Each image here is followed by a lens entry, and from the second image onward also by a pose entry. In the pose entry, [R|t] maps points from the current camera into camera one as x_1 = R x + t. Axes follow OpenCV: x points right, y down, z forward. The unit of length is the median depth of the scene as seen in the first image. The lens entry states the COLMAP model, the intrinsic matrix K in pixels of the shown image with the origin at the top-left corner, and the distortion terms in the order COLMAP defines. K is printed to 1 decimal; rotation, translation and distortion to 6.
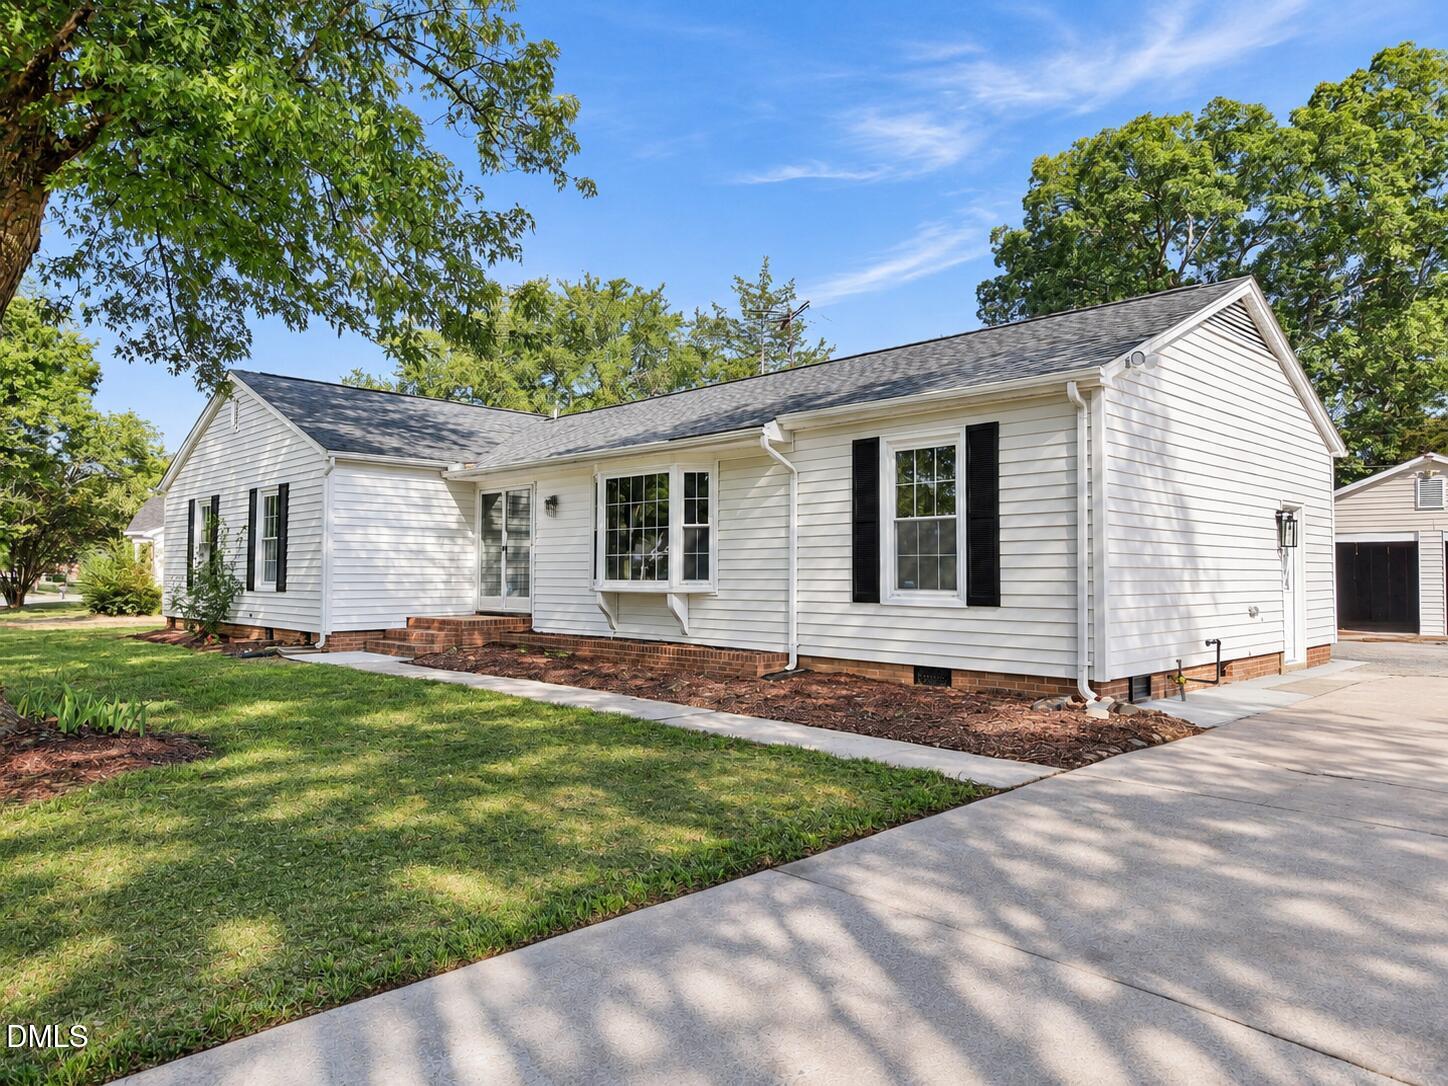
lens RADIAL K [[967.4, 0, 722.8], [0, 967.4, 546.6], [0, 0, 1]] dist [0.003485, 0.001777]
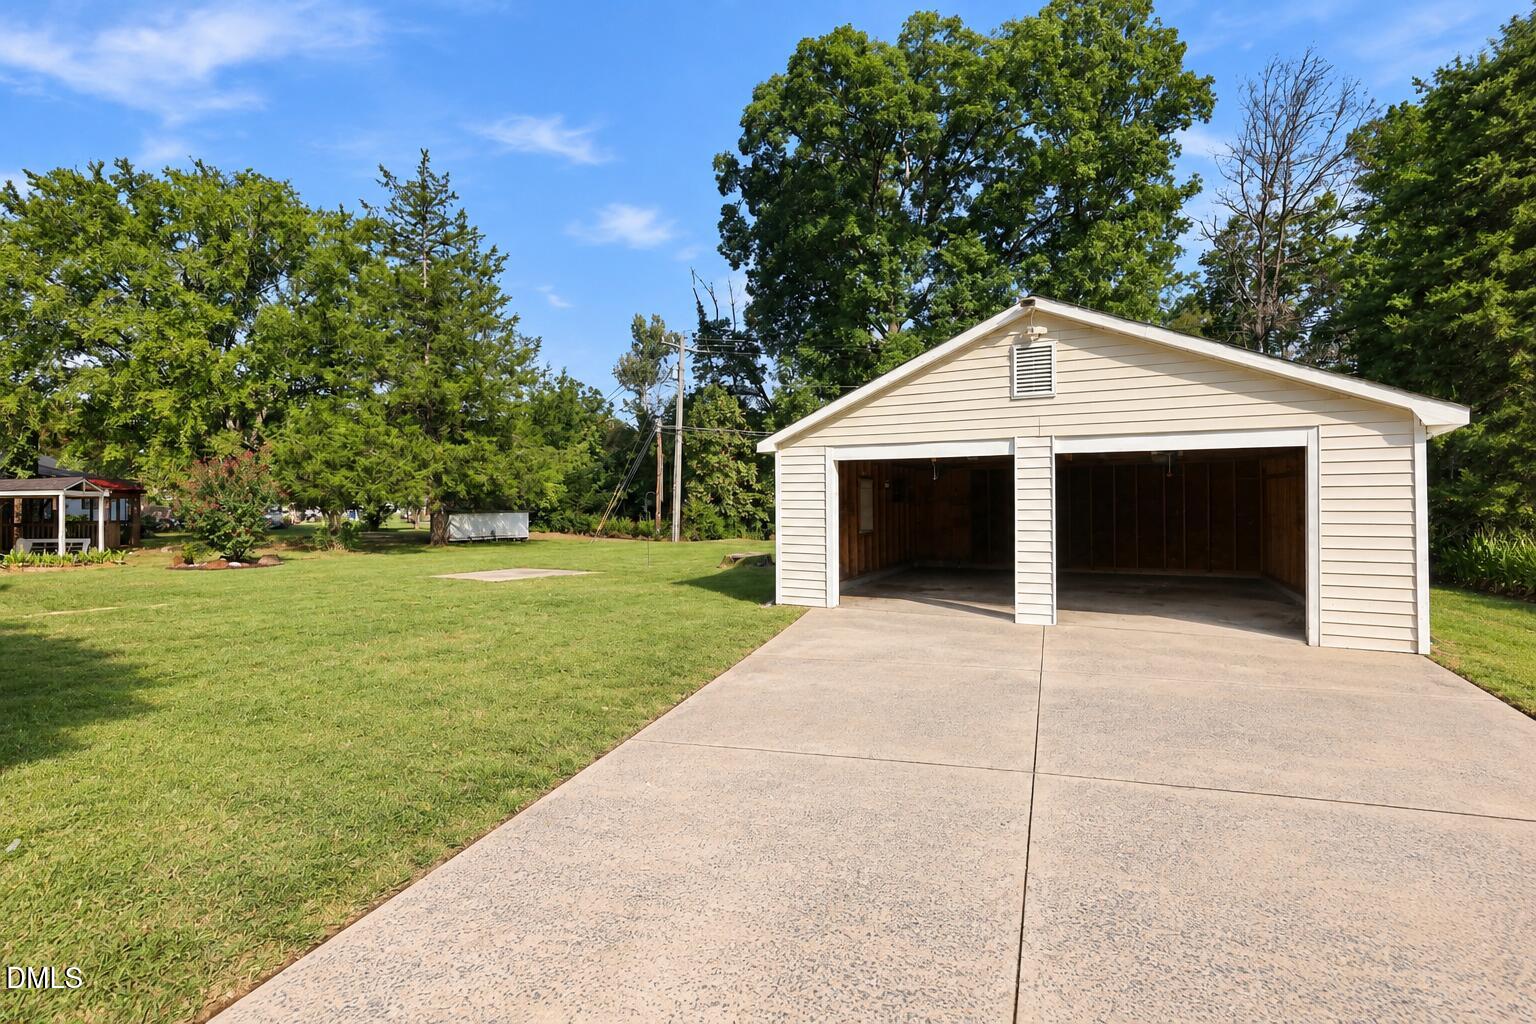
lens RADIAL K [[644.0, 0, 770.2], [0, 644.0, 498.2], [0, 0, 1]] dist [0.000053, -0.000061]
pose [[0.995133, -0.008784, 0.098151, 0.311539], [0.005041, 0.999253, 0.038322, 0.002719], [-0.098415, -0.037641, 0.994433, 0.368495]]
